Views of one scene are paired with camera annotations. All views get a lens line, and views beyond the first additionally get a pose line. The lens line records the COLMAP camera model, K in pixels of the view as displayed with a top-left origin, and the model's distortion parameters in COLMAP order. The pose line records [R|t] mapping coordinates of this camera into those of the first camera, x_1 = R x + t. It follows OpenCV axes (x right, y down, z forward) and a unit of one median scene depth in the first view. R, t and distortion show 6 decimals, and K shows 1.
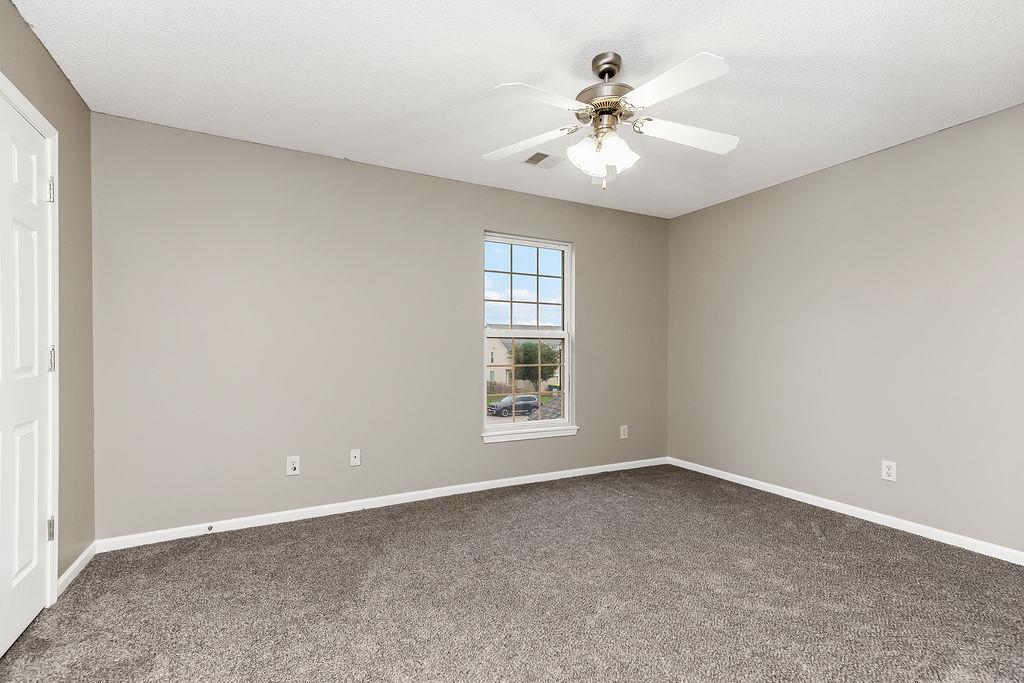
lens RADIAL K [[467.4, 0, 512.8], [0, 467.4, 348.5], [0, 0, 1]] dist [0.026659, 0.000046]
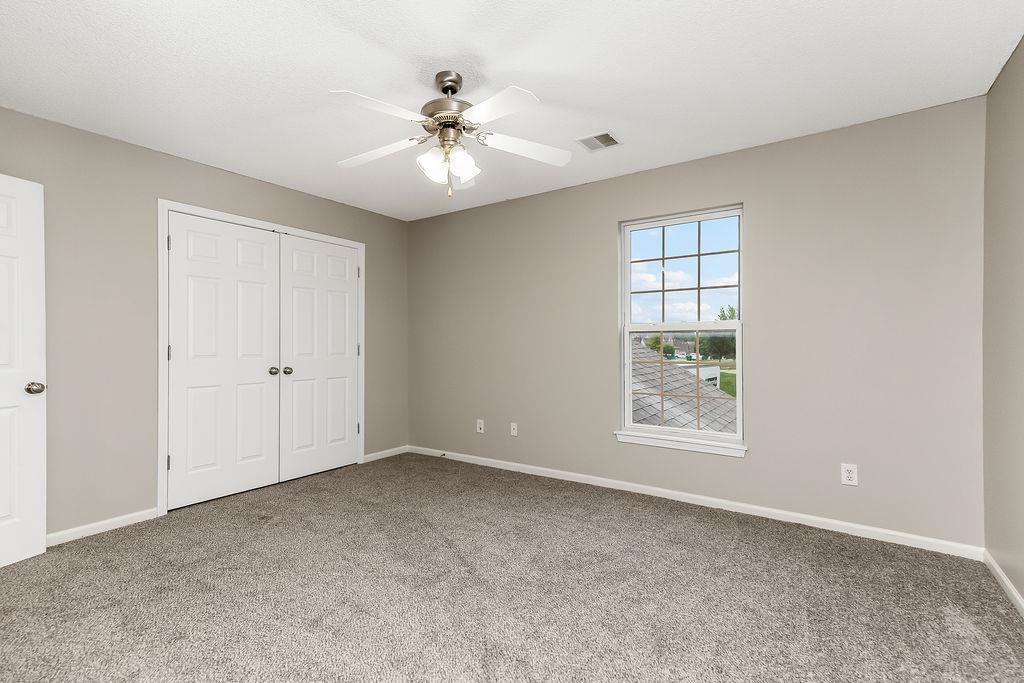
lens RADIAL K [[461.0, 0, 512.0], [0, 461.0, 341.5], [0, 0, 1]] dist [0.020988, 0.000068]
pose [[0.468868, -0.008308, -0.883229, 0.775890], [0.006948, 0.999960, -0.005718, -0.000834], [0.883241, -0.003456, 0.468907, 0.402143]]
